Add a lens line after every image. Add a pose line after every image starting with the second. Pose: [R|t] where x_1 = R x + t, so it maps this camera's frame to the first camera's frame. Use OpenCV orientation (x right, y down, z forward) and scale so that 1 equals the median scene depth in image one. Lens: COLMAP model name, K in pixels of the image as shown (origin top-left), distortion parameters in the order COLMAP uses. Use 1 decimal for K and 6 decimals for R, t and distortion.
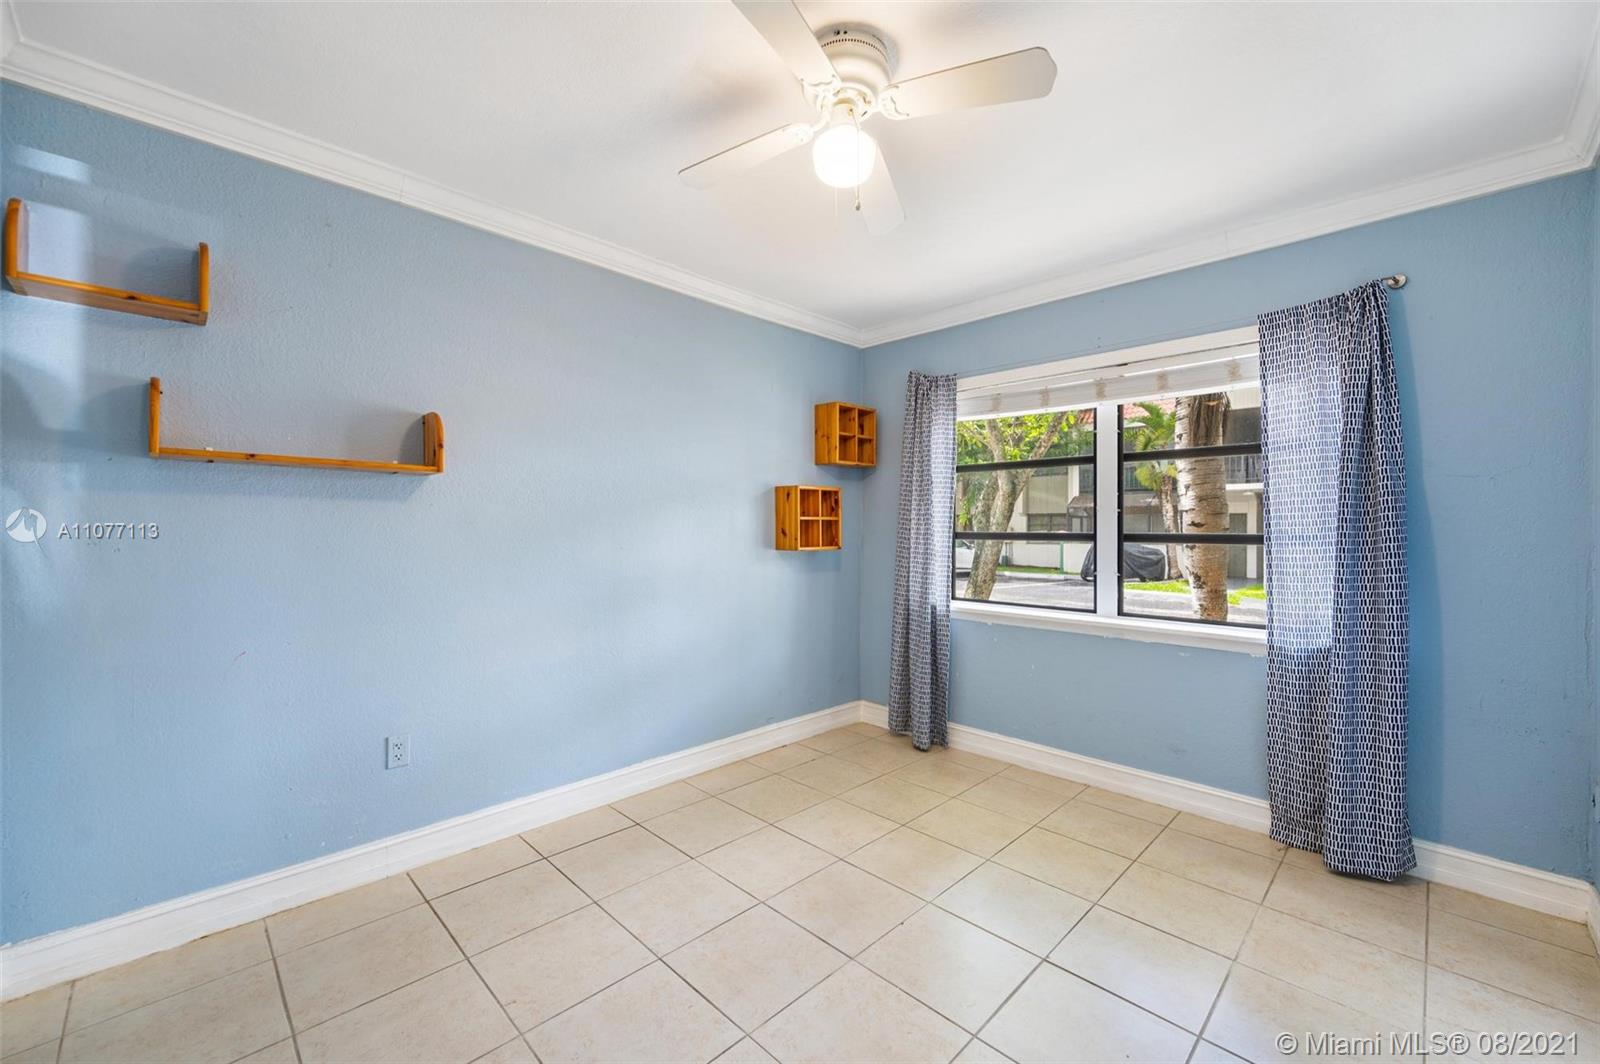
lens RADIAL K [[633.0, 0, 782.5], [0, 633.0, 531.7], [0, 0, 1]] dist [-0.000975, -0.000126]
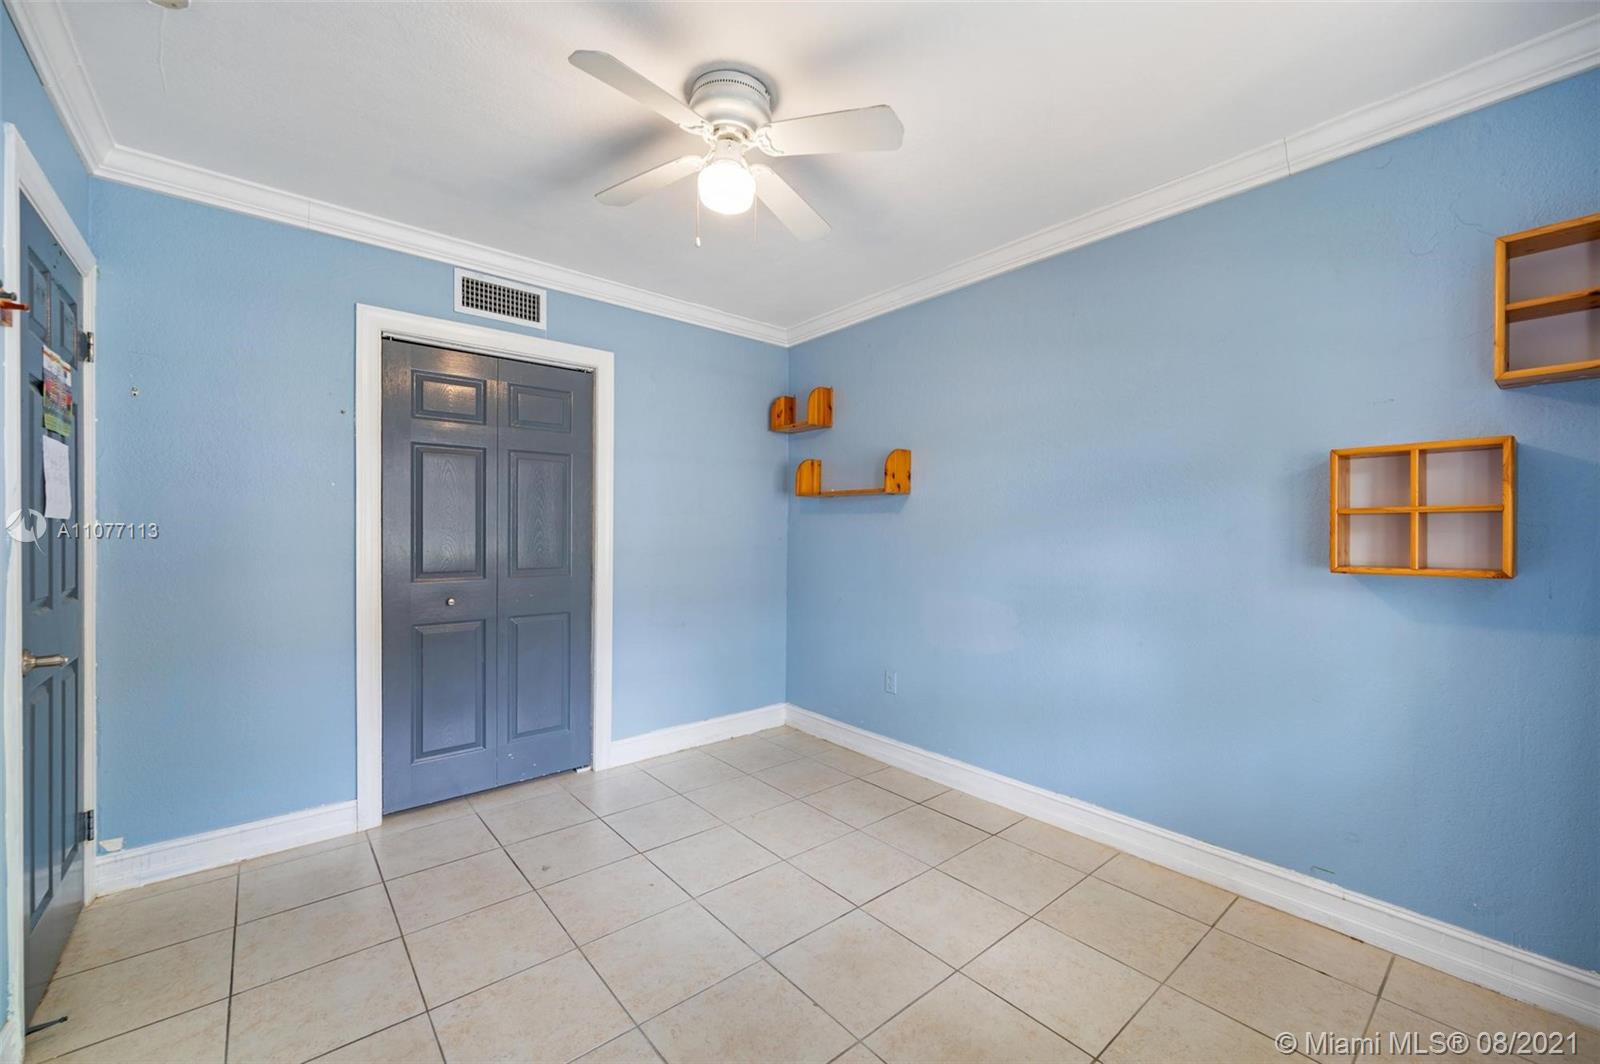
lens RADIAL K [[642.7, 0, 806.5], [0, 642.7, 528.0], [0, 0, 1]] dist [-0.000775, -0.000208]
pose [[-0.066452, -0.001863, -0.997788, 0.791985], [-0.001315, 0.999998, -0.001779, -0.009550], [0.997789, 0.001194, -0.066454, 0.790626]]
